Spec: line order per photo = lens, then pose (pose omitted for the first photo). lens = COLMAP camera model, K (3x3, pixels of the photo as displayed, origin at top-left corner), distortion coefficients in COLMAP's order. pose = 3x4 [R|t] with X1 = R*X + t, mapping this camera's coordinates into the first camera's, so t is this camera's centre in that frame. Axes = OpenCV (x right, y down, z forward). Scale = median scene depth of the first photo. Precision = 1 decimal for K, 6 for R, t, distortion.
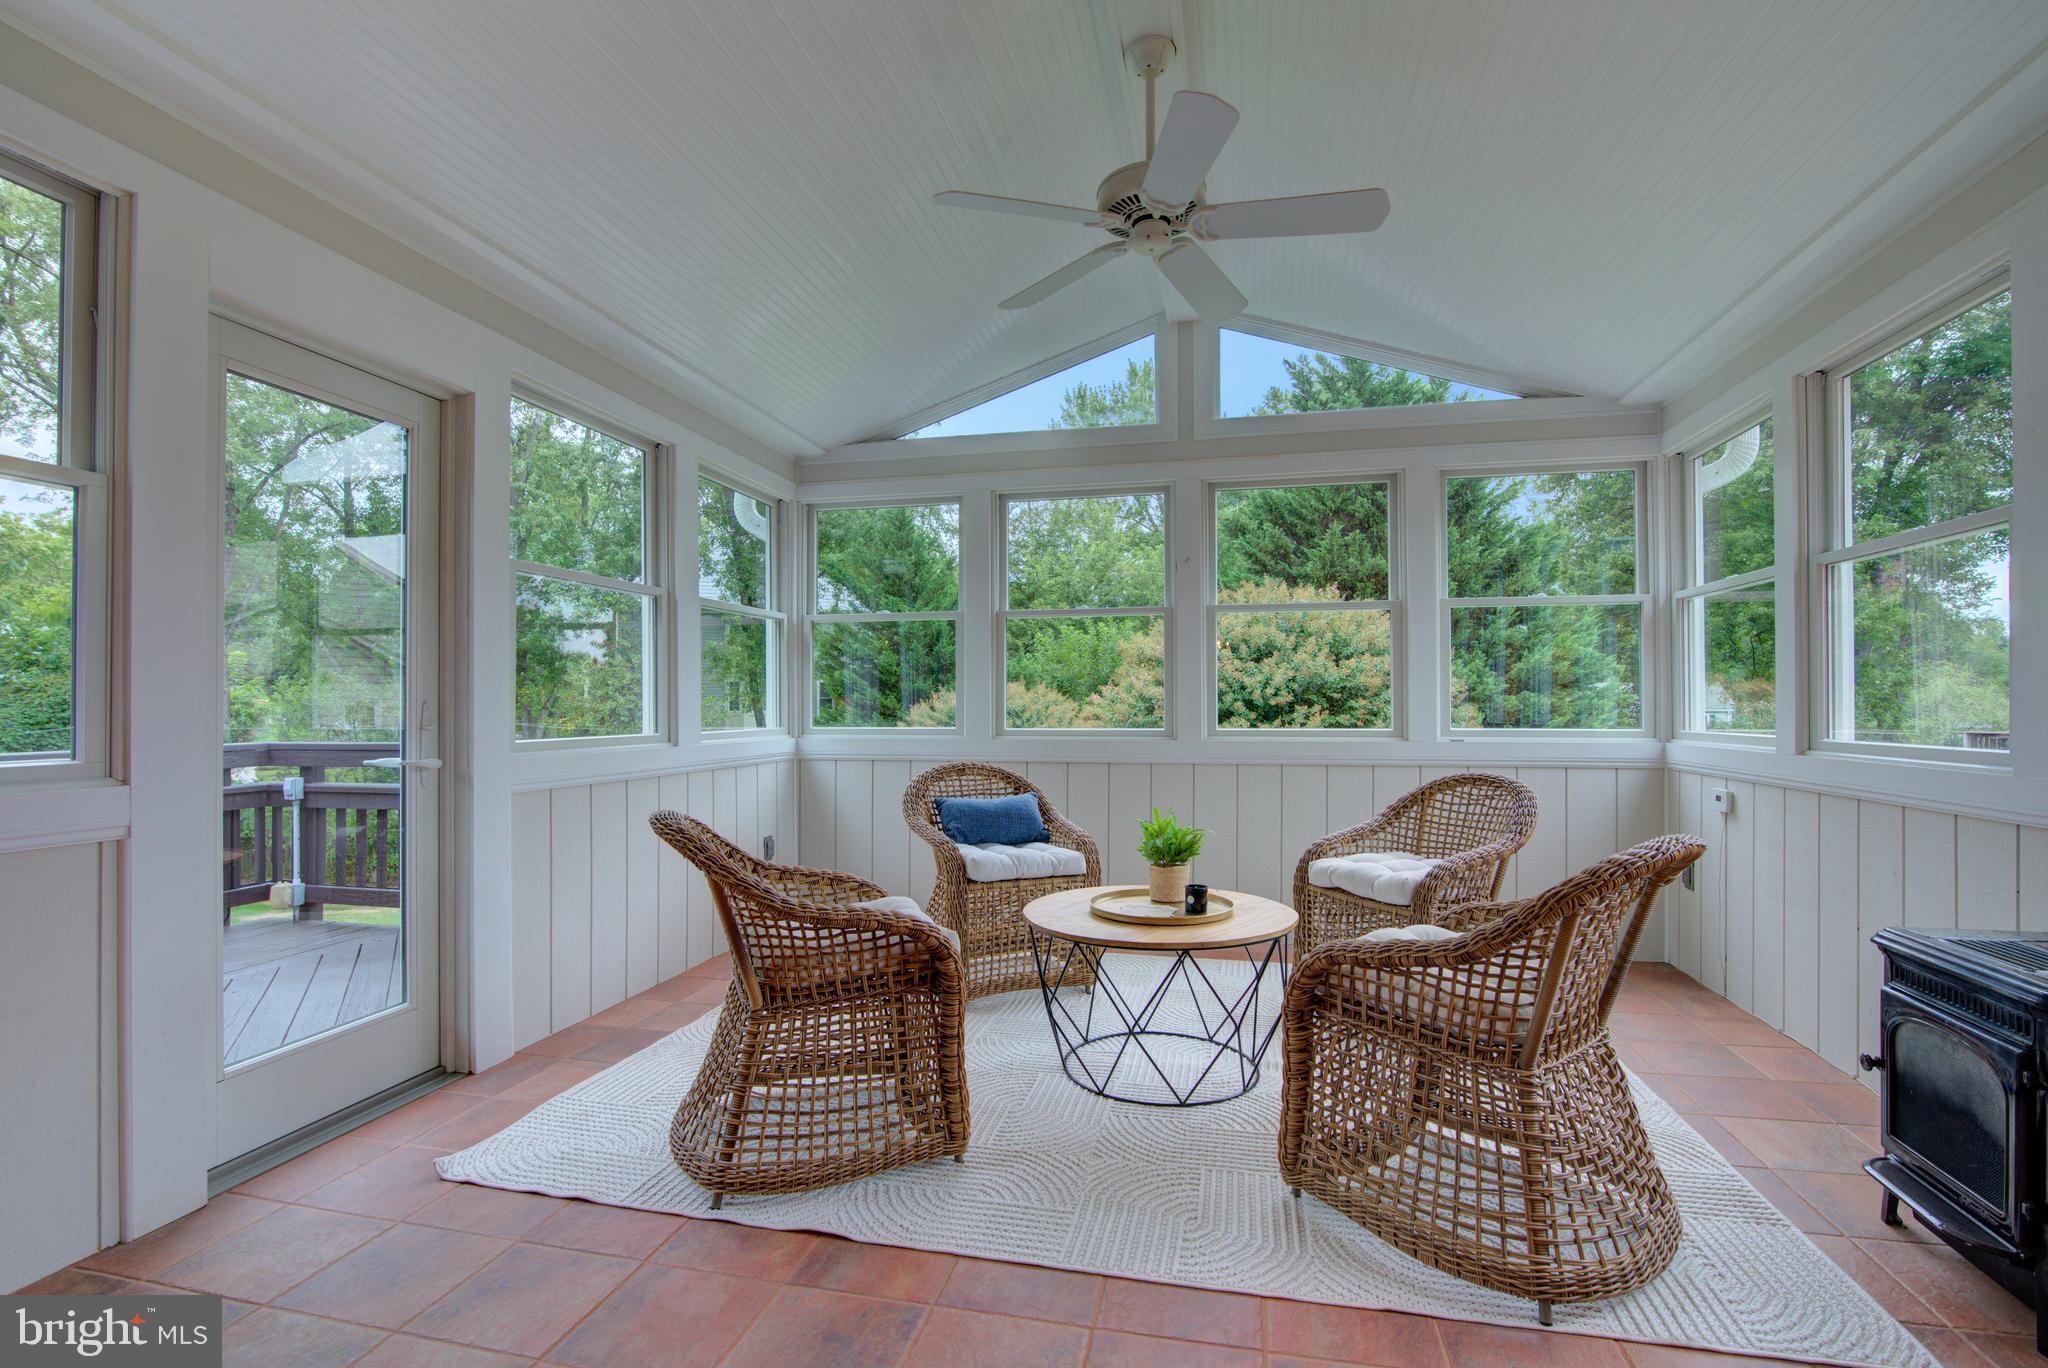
lens RADIAL K [[939.4, 0, 1044.3], [0, 939.4, 690.7], [0, 0, 1]] dist [-0.021226, 0.001670]
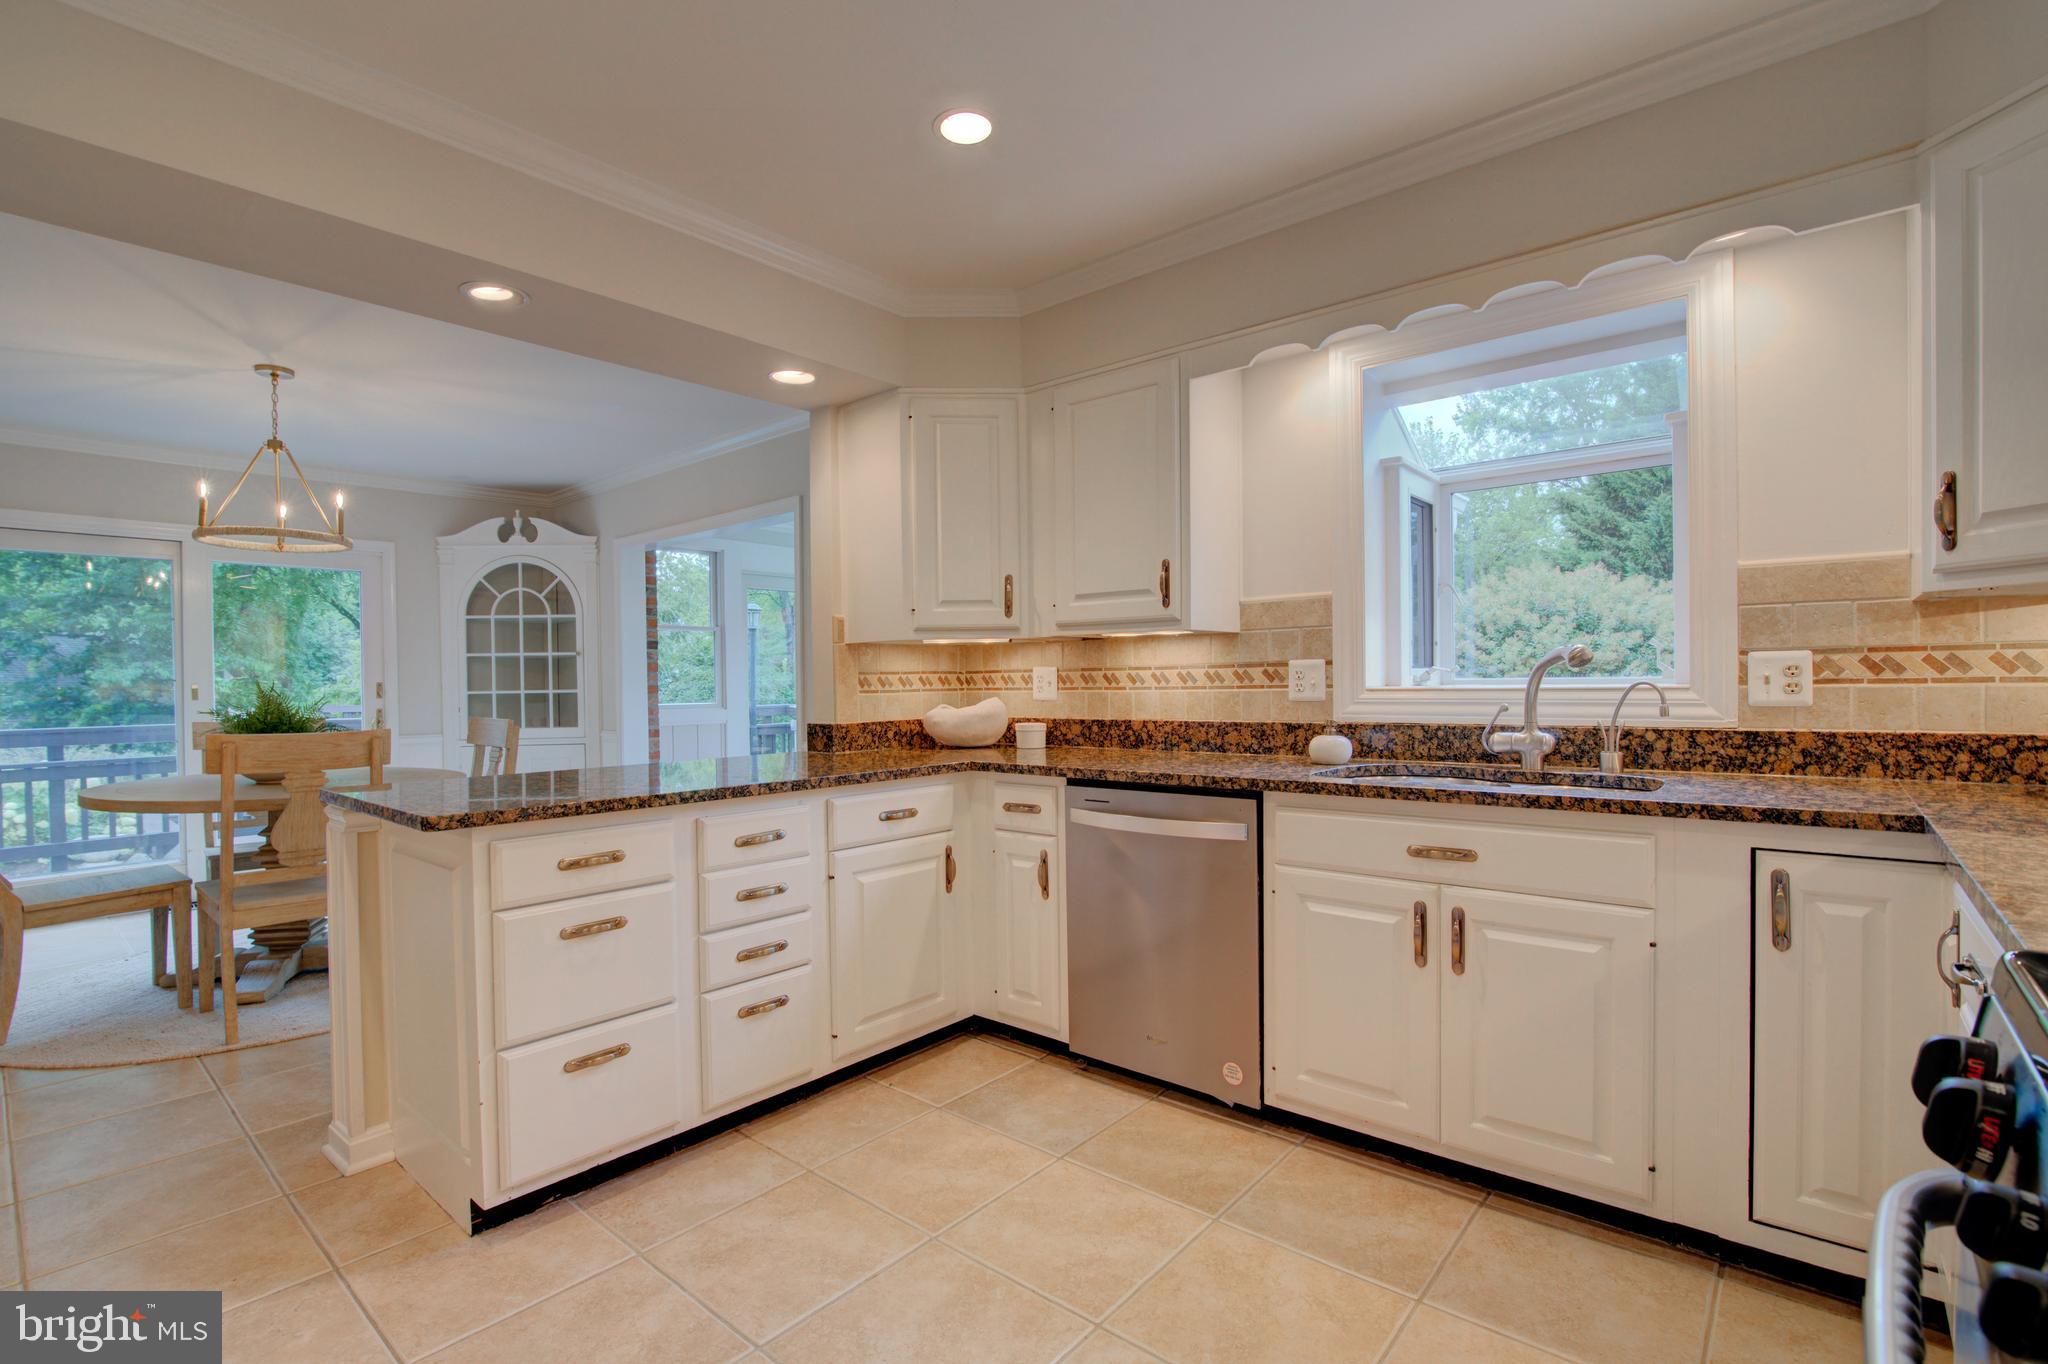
lens RADIAL K [[939.4, 0, 1027.5], [0, 939.4, 692.7], [0, 0, 1]] dist [-0.021226, 0.001670]
pose [[0.878078, -0.005215, -0.478488, 0.296656], [0.017380, 0.999628, 0.020999, -0.004500], [0.478201, -0.026755, 0.877843, -0.274539]]
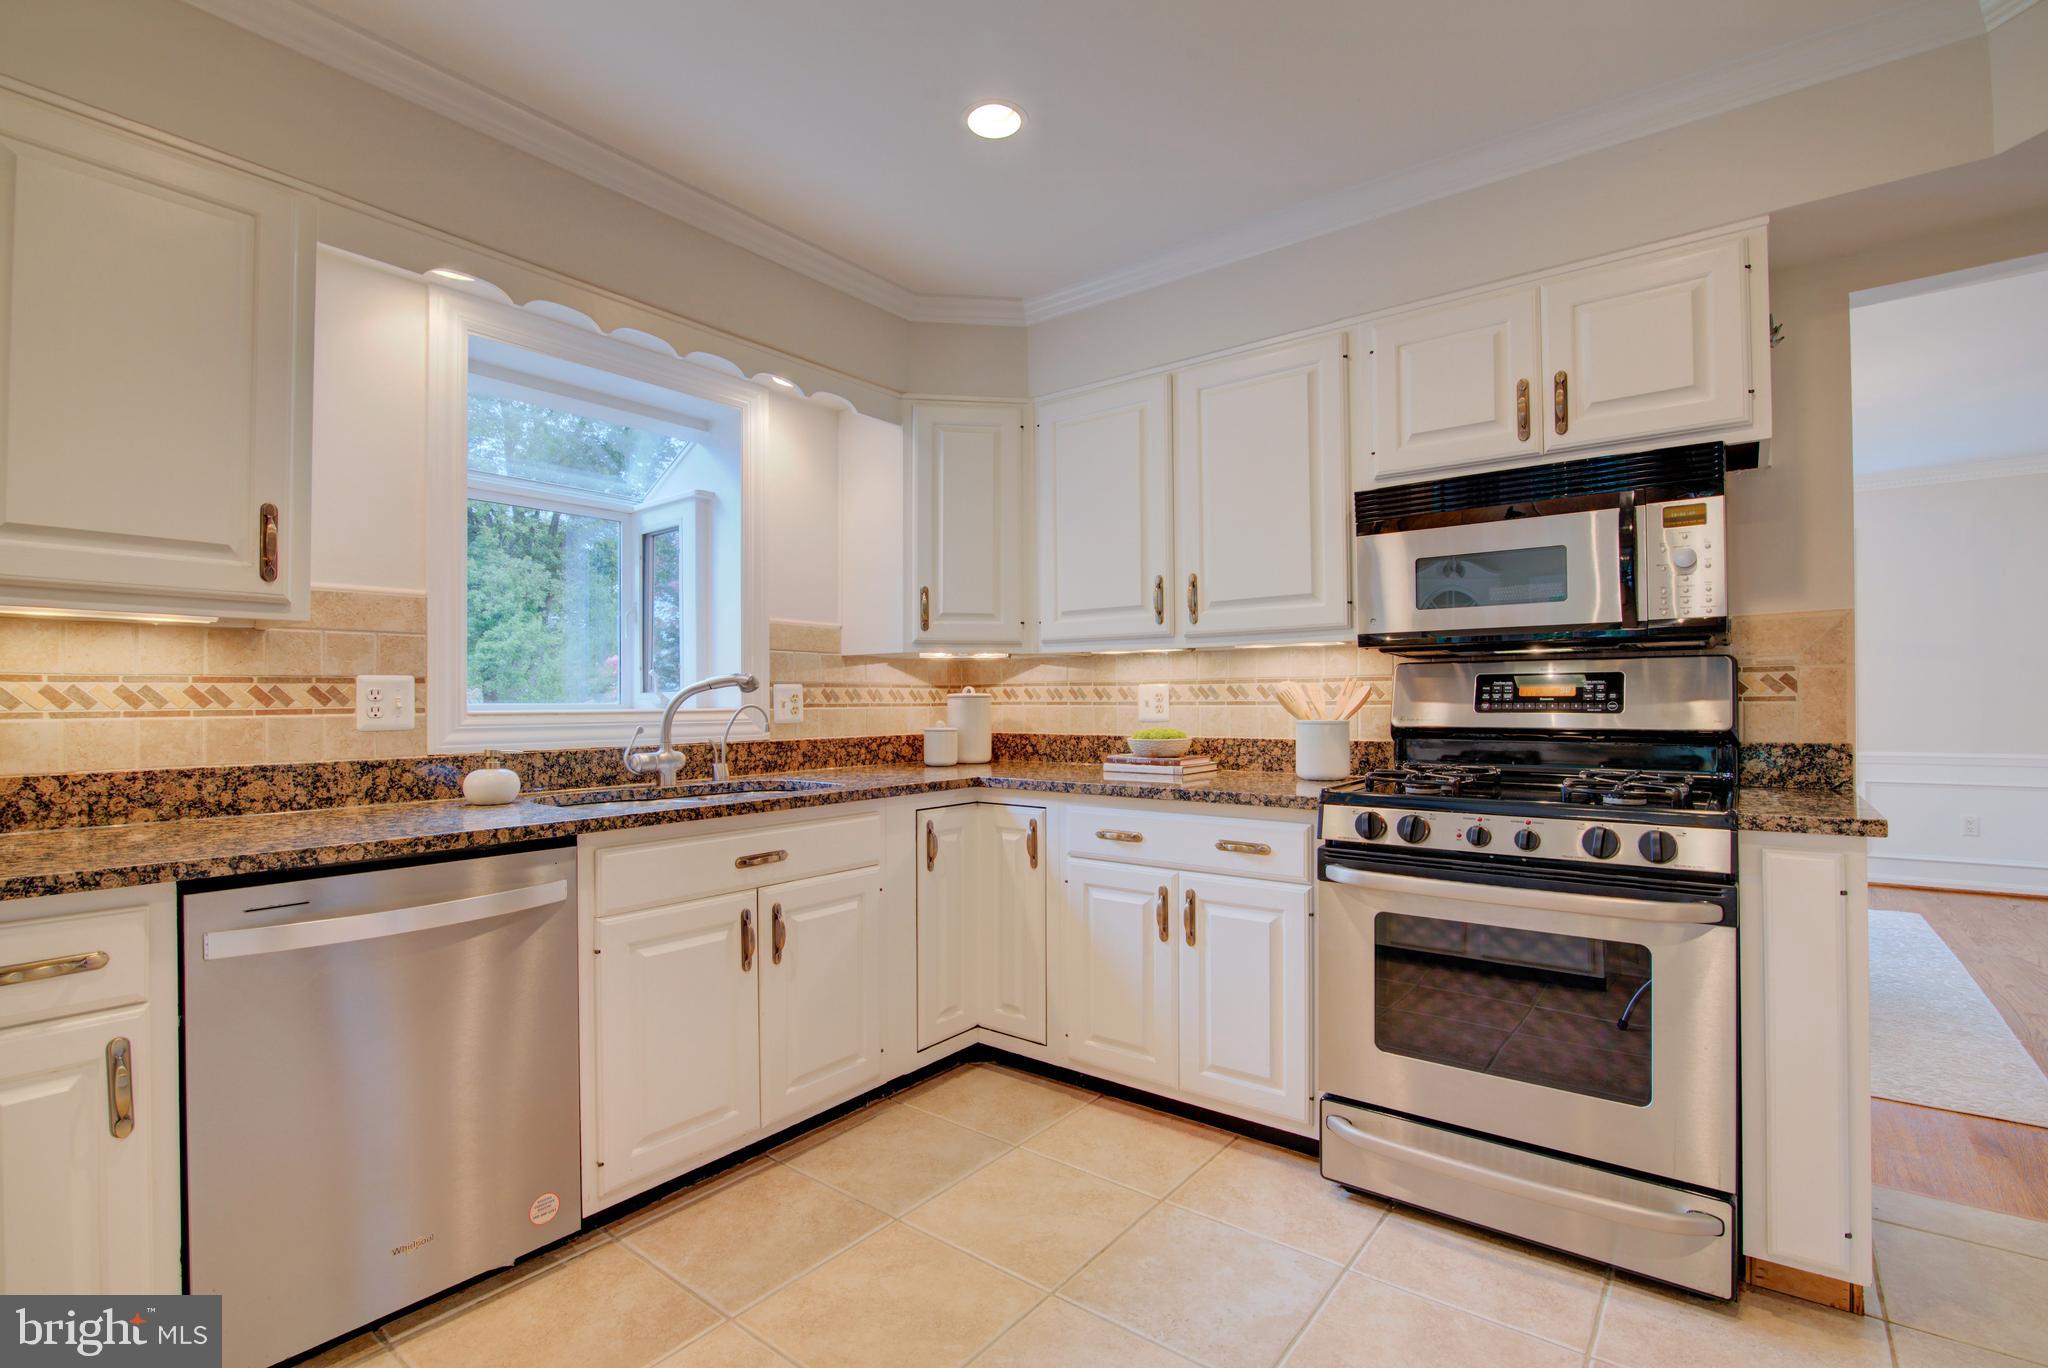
lens RADIAL K [[939.4, 0, 1025.5], [0, 939.4, 690.3], [0, 0, 1]] dist [-0.021226, 0.001670]
pose [[0.435796, 0.008450, 0.900006, 0.143312], [-0.004614, 0.999964, -0.007154, -0.003107], [-0.900033, -0.001035, 0.435820, -0.221493]]
